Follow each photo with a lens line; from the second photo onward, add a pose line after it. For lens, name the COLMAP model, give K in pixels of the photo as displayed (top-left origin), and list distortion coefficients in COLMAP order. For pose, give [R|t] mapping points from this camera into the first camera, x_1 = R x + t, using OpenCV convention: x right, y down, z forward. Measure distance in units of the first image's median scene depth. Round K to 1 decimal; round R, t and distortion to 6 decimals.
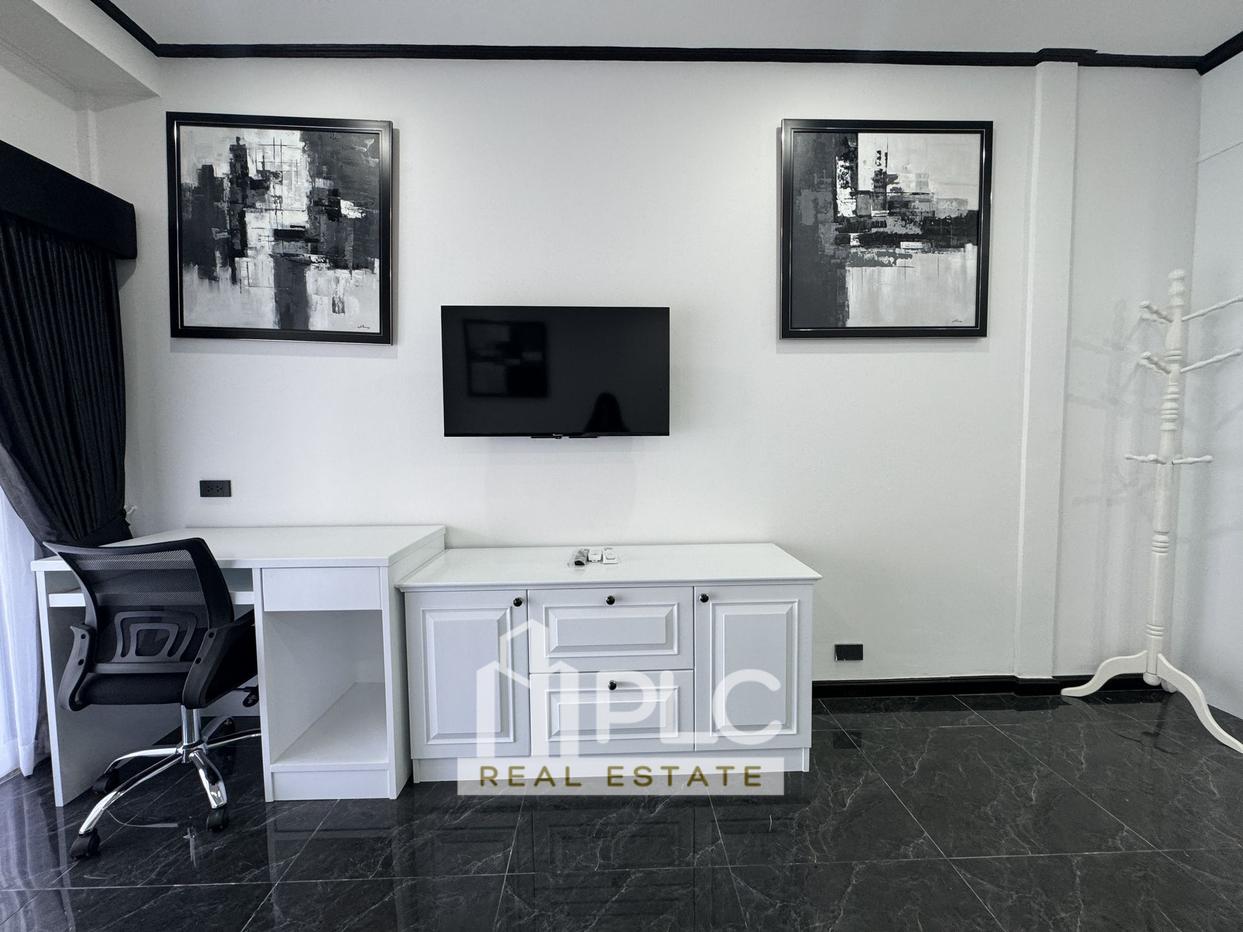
lens RADIAL K [[503.0, 0, 619.8], [0, 503.0, 467.4], [0, 0, 1]] dist [-0.000672, 0.000068]
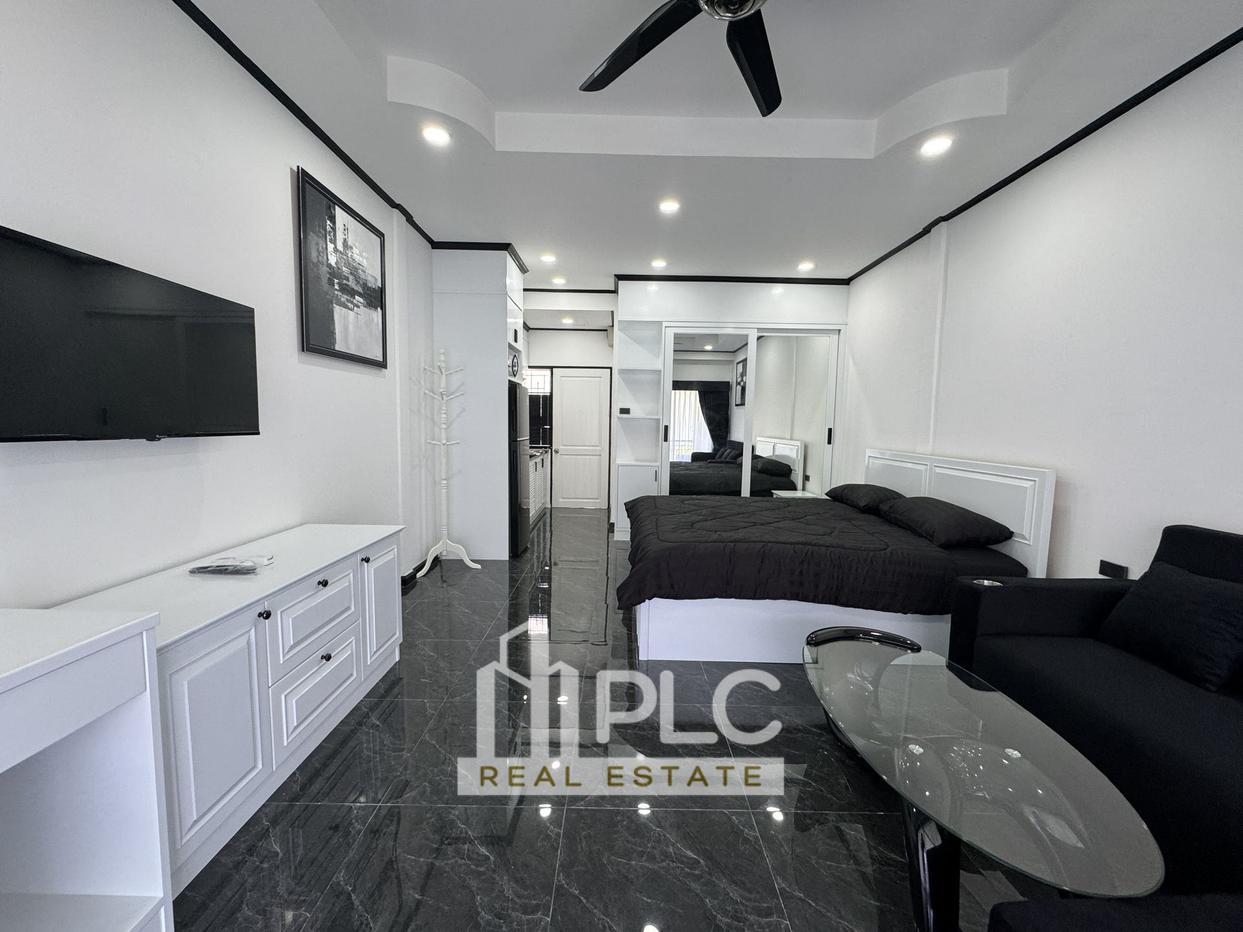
lens RADIAL K [[503.0, 0, 619.8], [0, 503.0, 467.4], [0, 0, 1]] dist [-0.000672, 0.000068]
pose [[0.025084, -0.080386, 0.996448, -0.887242], [0.037152, 0.996148, 0.079427, -0.049529], [-0.998995, 0.035028, 0.027974, 0.233421]]
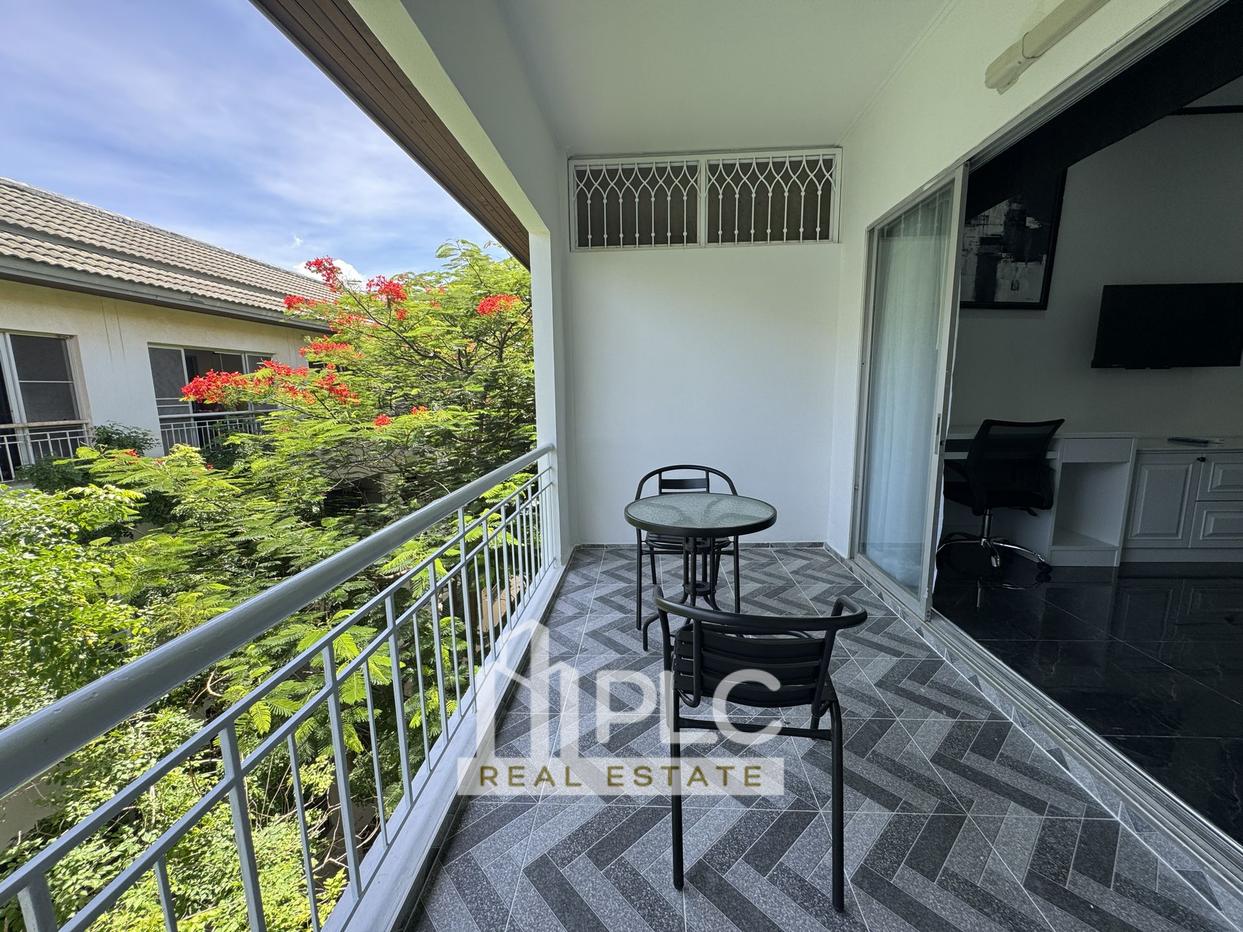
lens RADIAL K [[483.9, 0, 621.5], [0, 483.9, 466.0], [0, 0, 1]] dist [-0.000026, 0.000322]
pose [[0.997280, 0.005250, -0.073517, -1.685767], [0.002012, 0.995149, 0.098361, 0.094810], [0.073676, -0.098241, 0.992432, -0.672509]]
